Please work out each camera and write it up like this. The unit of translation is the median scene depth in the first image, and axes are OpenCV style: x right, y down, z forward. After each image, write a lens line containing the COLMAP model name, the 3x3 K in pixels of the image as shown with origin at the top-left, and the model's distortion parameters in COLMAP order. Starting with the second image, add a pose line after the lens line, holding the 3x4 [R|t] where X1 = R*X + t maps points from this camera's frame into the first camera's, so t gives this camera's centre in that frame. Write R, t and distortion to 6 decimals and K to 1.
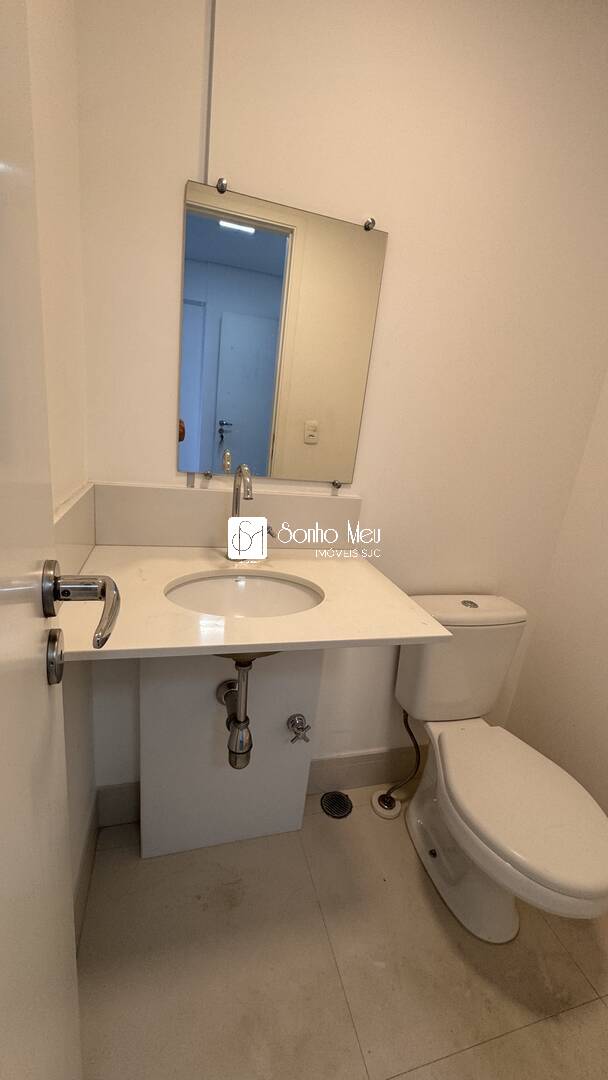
lens RADIAL K [[429.5, 0, 304.2], [0, 429.5, 539.0], [0, 0, 1]] dist [-0.003635, 0.000381]
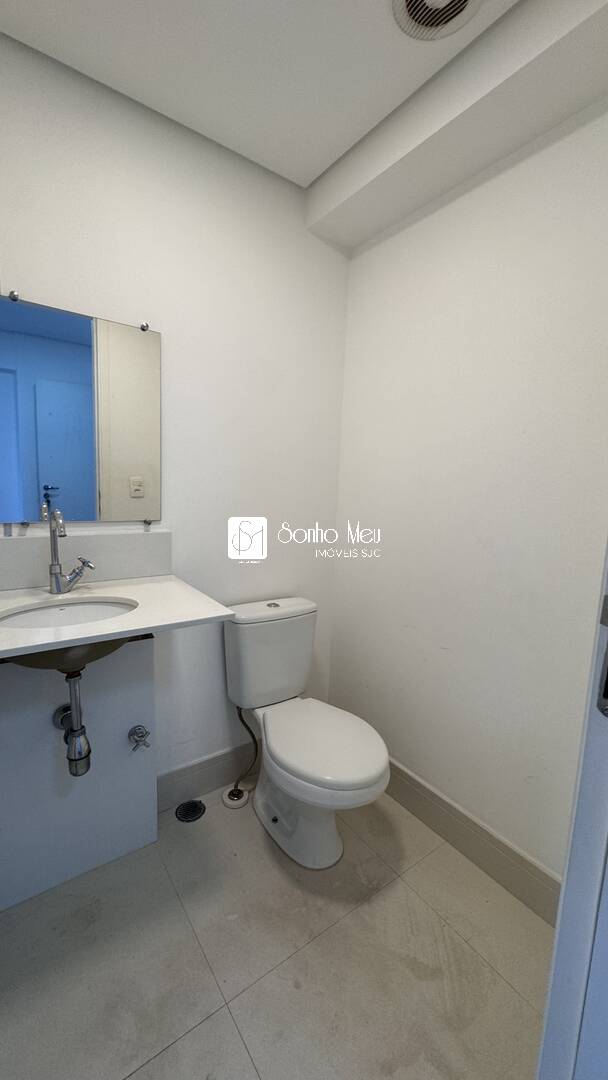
lens RADIAL K [[429.5, 0, 303.5], [0, 429.5, 540.5], [0, 0, 1]] dist [-0.003635, 0.000381]
pose [[0.938478, -0.117417, 0.324765, 0.089576], [0.155925, 0.983179, -0.095117, 0.109456], [-0.308134, 0.139904, 0.941000, -0.275715]]
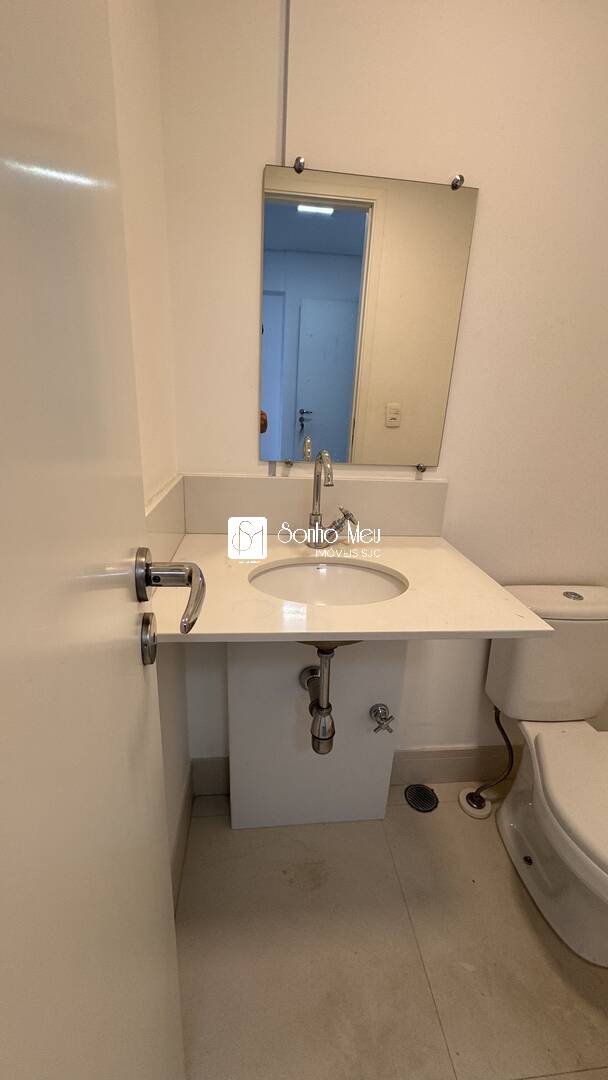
lens RADIAL K [[429.5, 0, 305.6], [0, 429.5, 539.3], [0, 0, 1]] dist [-0.003635, 0.000381]
pose [[0.983044, -0.004598, -0.183311, -0.002182], [0.009984, 0.999545, 0.028467, 0.001099], [0.183097, -0.029814, 0.982643, 0.013613]]
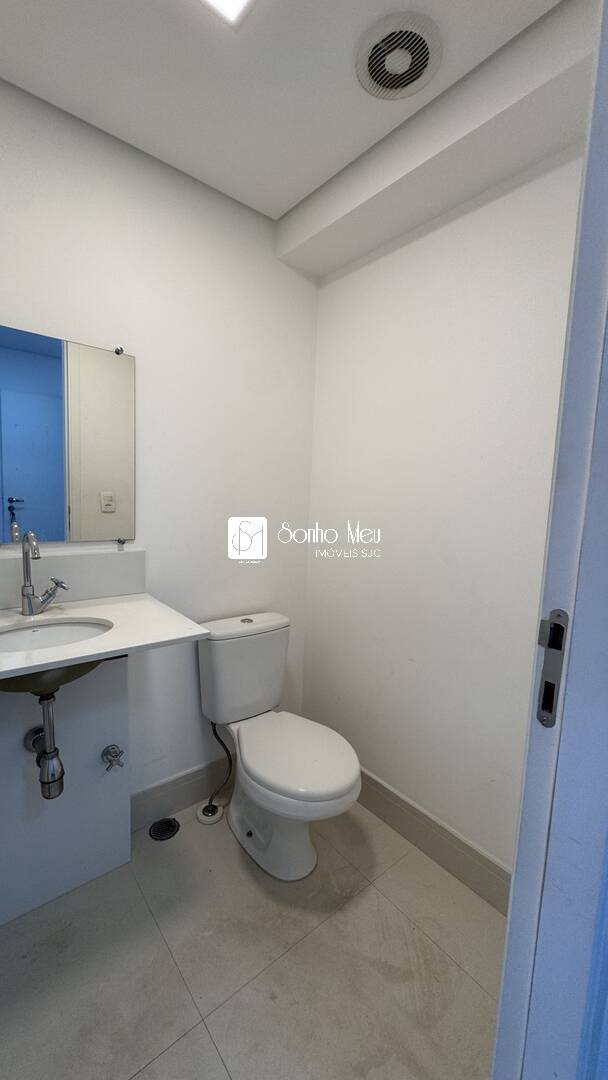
lens RADIAL K [[429.5, 0, 304.1], [0, 429.5, 540.8], [0, 0, 1]] dist [-0.003635, 0.000381]
pose [[0.914157, -0.115723, 0.388490, 0.077019], [0.168336, 0.980215, -0.104127, 0.087904], [-0.368754, 0.160585, 0.915551, -0.319239]]
